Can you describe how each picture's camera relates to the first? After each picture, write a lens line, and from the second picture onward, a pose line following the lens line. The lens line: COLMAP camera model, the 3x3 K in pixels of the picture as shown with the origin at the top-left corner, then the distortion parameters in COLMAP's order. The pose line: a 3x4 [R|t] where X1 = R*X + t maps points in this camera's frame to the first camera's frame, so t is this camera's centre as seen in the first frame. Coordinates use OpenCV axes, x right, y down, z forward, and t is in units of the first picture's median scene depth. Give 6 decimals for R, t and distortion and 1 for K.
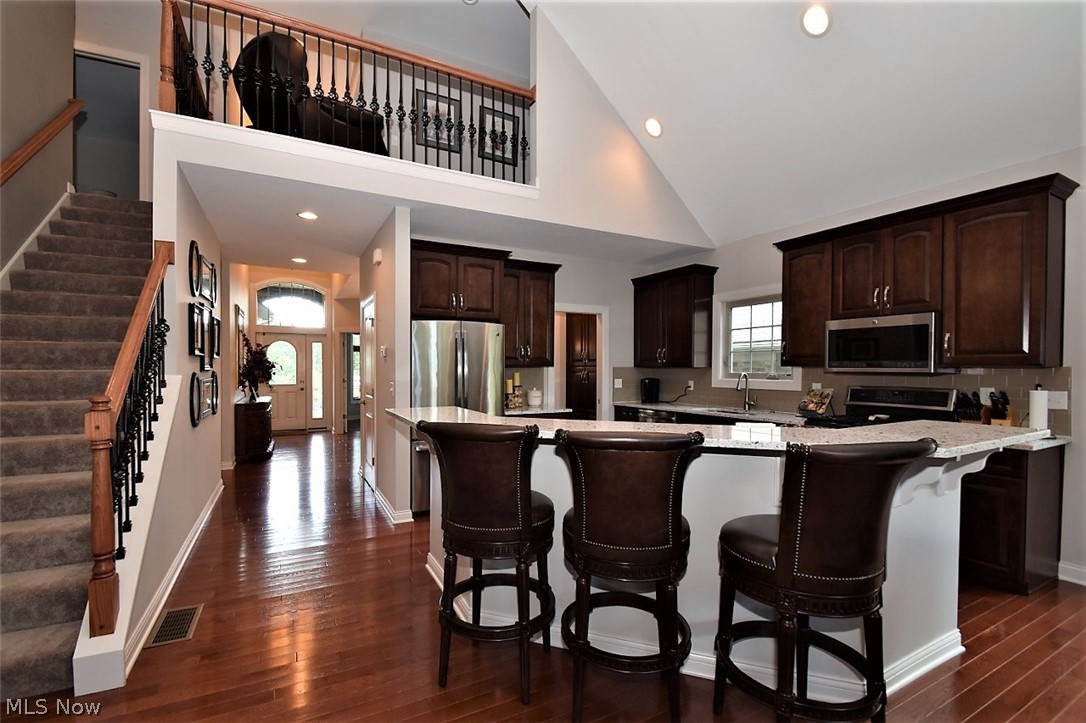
lens RADIAL K [[473.7, 0, 540.7], [0, 473.7, 371.7], [0, 0, 1]] dist [0.002138, -0.008387]
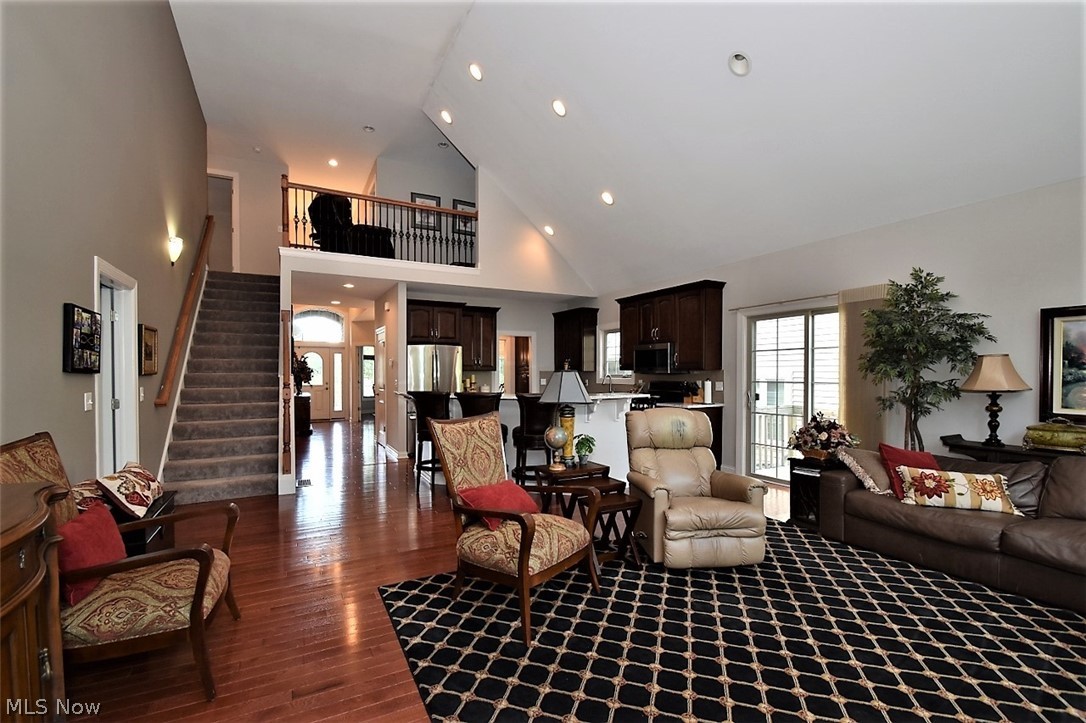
lens RADIAL K [[473.7, 0, 542.4], [0, 473.7, 368.0], [0, 0, 1]] dist [0.002138, -0.008387]
pose [[0.999985, -0.004393, 0.003248, 0.203314], [0.004448, 0.999839, -0.017367, 0.009580], [-0.003172, 0.017381, 0.999844, -0.694957]]
